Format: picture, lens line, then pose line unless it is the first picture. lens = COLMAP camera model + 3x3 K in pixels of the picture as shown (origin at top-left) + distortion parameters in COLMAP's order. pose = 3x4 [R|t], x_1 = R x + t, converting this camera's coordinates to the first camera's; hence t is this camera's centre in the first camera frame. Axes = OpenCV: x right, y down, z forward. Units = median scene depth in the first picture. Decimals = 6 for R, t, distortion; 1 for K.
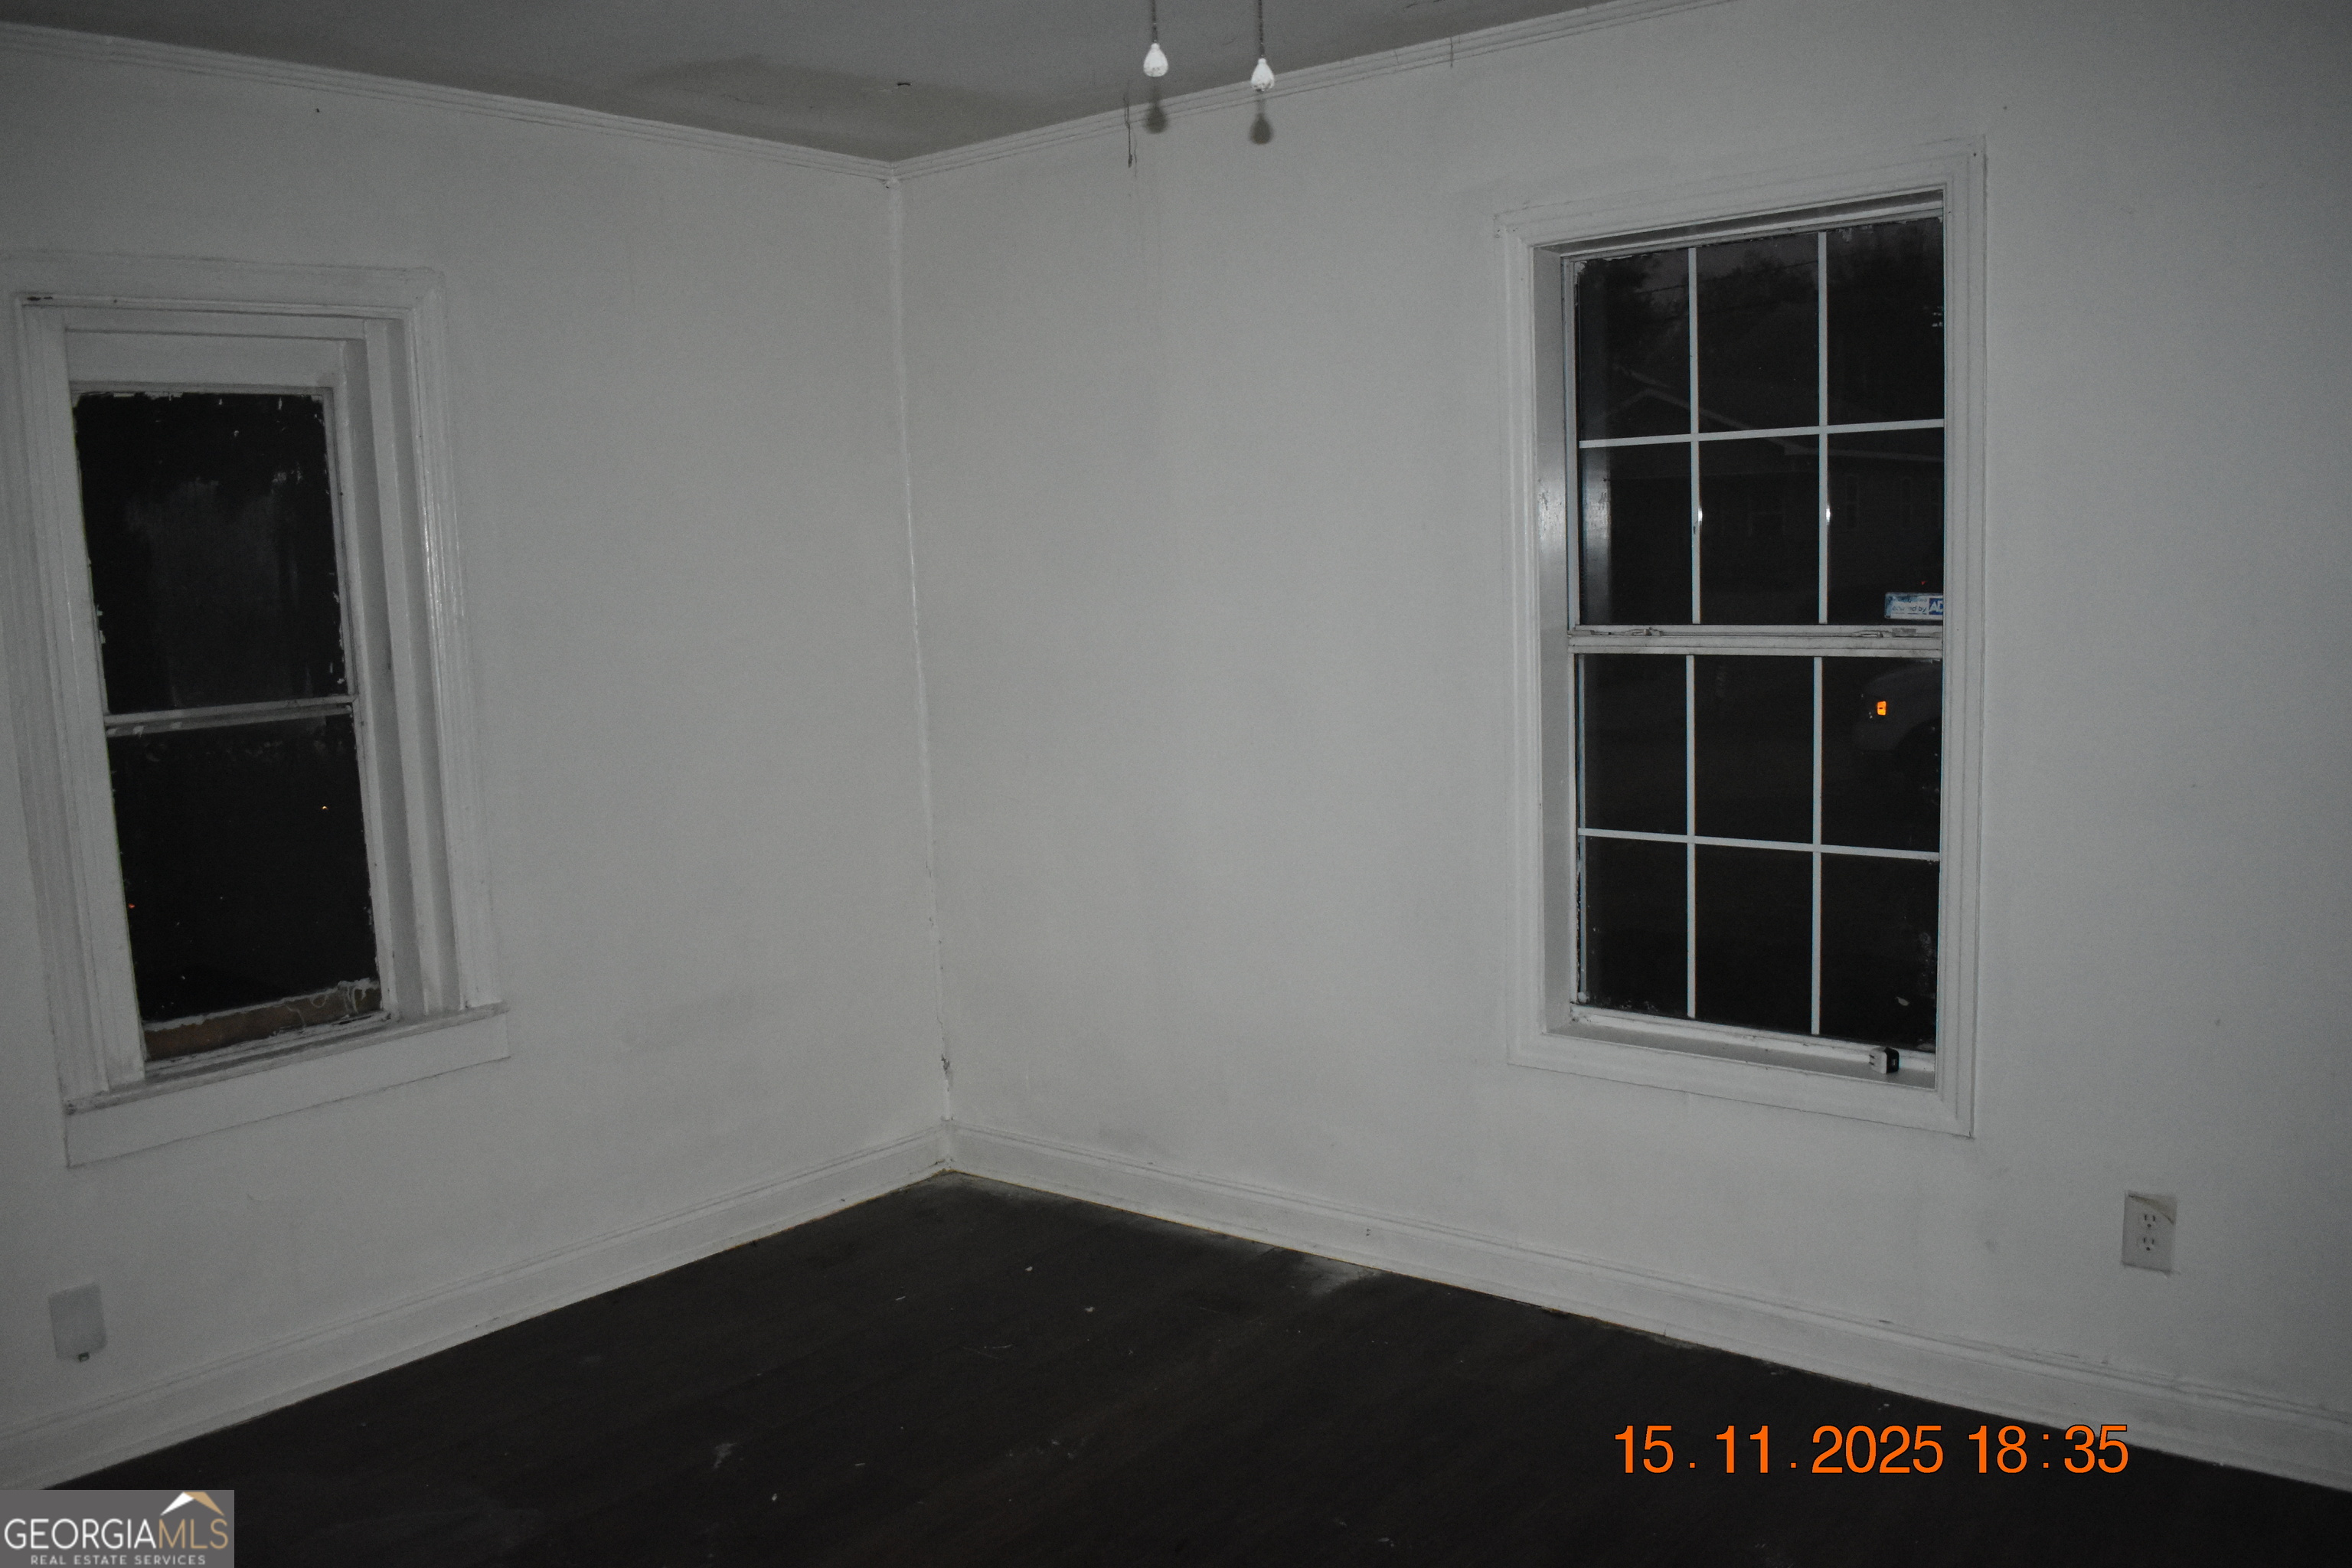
lens RADIAL K [[1965.0, 0, 1174.9], [0, 1965.0, 778.4], [0, 0, 1]] dist [-0.051775, 0.004312]
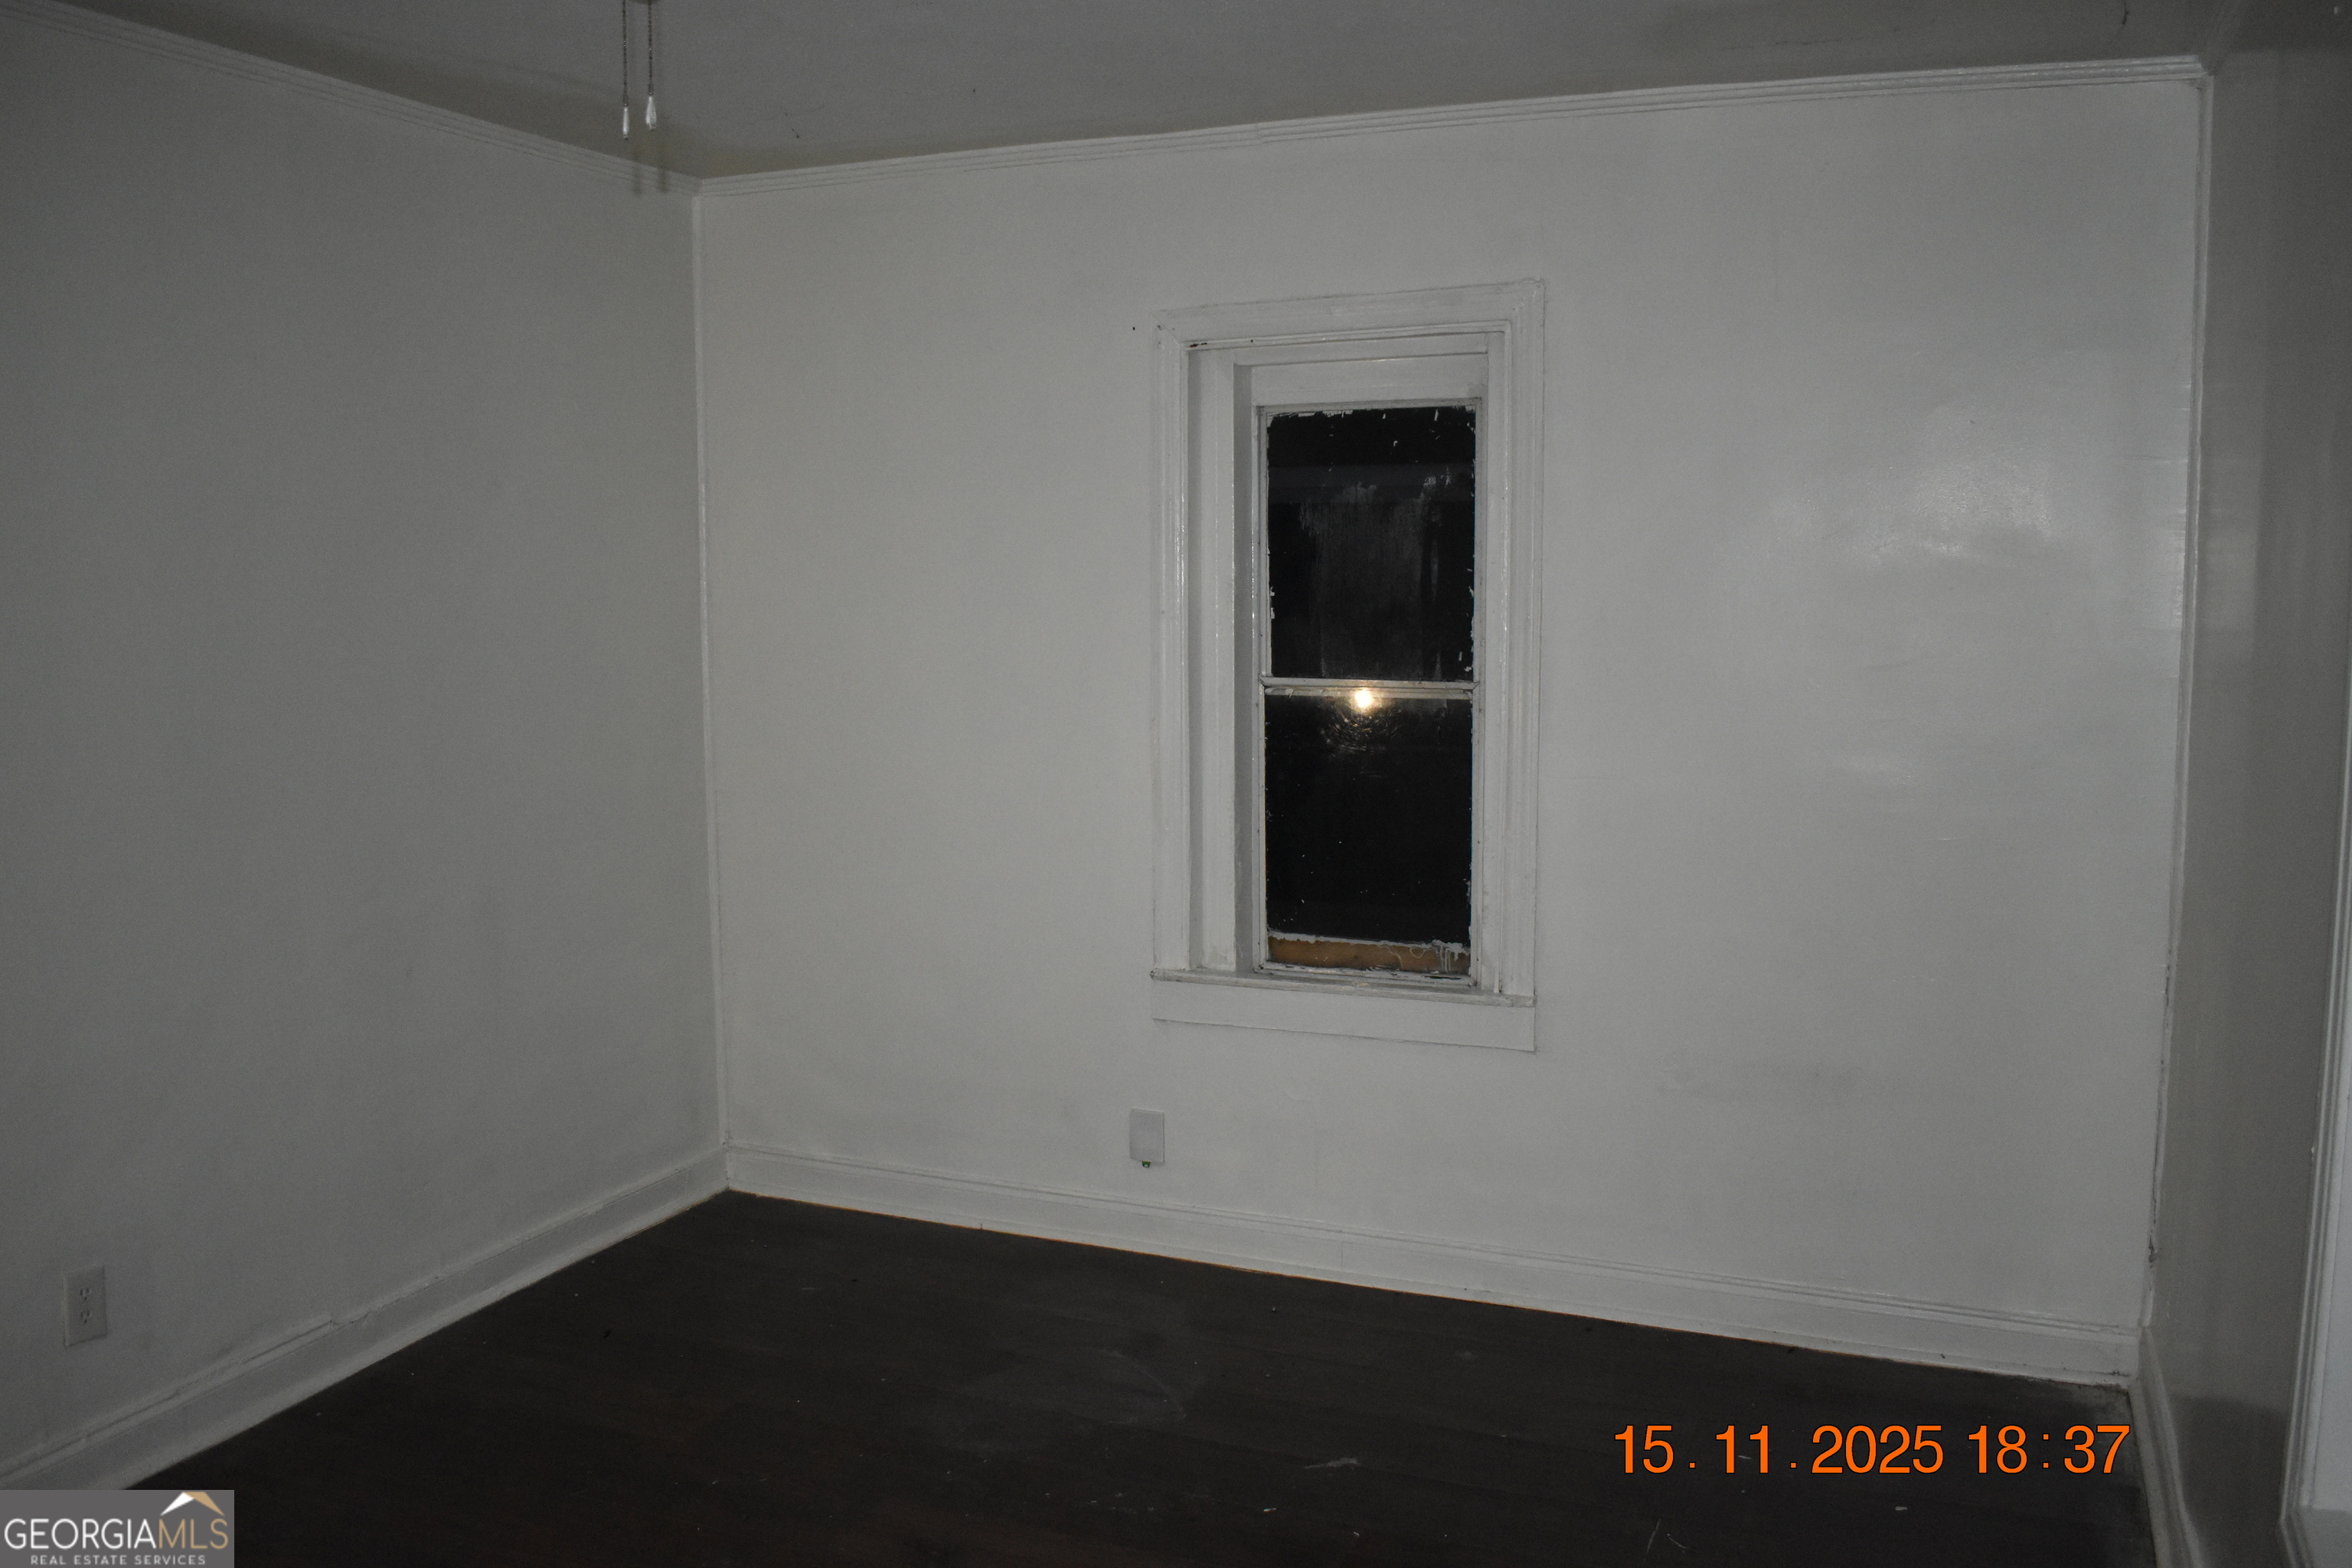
lens RADIAL K [[1965.0, 0, 1176.3], [0, 1965.0, 785.3], [0, 0, 1]] dist [-0.051775, 0.004312]
pose [[0.306221, 0.145081, -0.940840, 0.575069], [-0.122713, 0.986089, 0.112118, -0.090835], [0.944018, 0.081120, 0.319765, 0.512908]]
